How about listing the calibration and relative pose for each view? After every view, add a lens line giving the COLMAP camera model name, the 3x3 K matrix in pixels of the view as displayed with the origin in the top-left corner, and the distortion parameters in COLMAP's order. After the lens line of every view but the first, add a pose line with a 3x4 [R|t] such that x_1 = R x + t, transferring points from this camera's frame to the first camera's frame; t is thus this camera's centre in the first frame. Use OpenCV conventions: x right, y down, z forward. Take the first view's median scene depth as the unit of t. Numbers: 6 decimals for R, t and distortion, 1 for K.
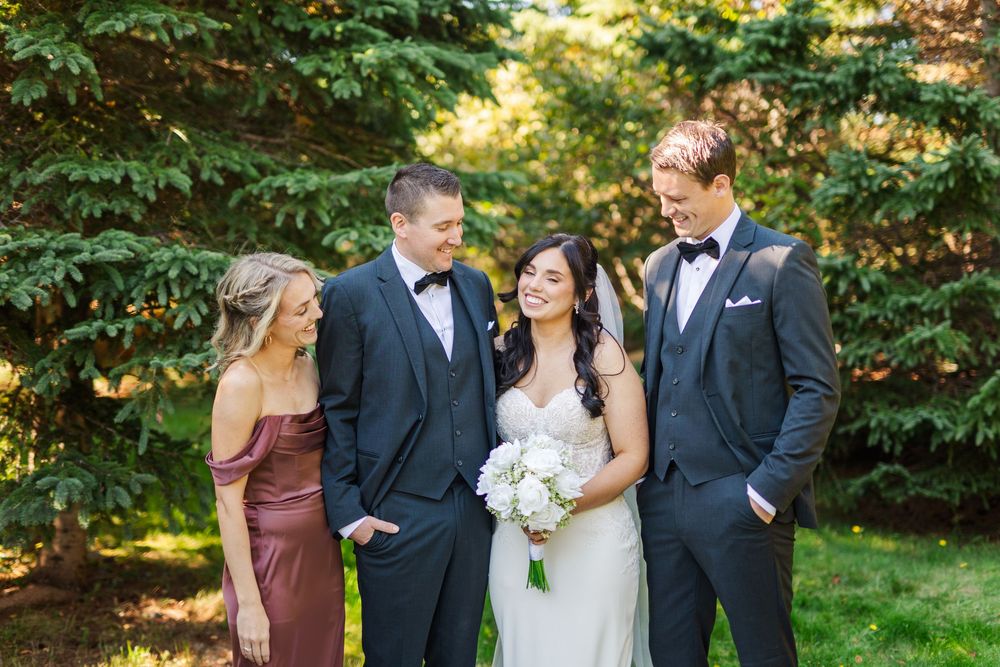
lens RADIAL K [[1401.7, 0, 544.2], [0, 1401.7, 333.7], [0, 0, 1]] dist [0.000046, 0.000000]
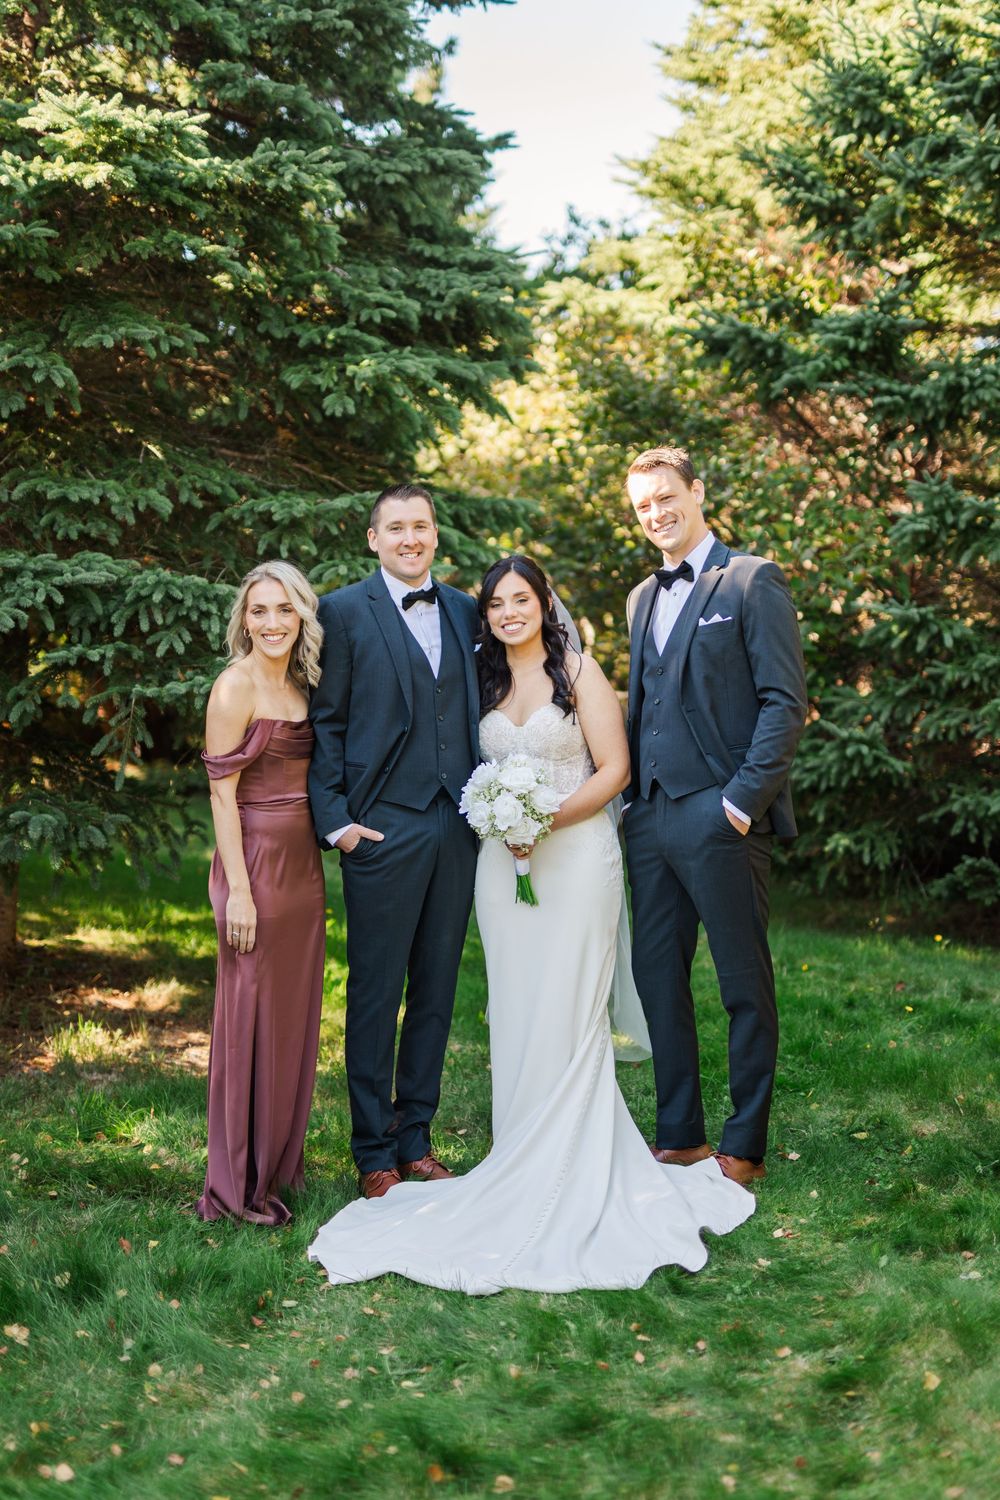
lens RADIAL K [[2291.2, 0, 560.9], [0, 2291.2, 733.3], [0, 0, 1]] dist [0.008765, 0.000000]
pose [[0.999302, 0.022006, -0.030170, 0.051815], [-0.022315, 0.999702, -0.009930, 0.049499], [0.029943, 0.010596, 0.999495, -0.468376]]
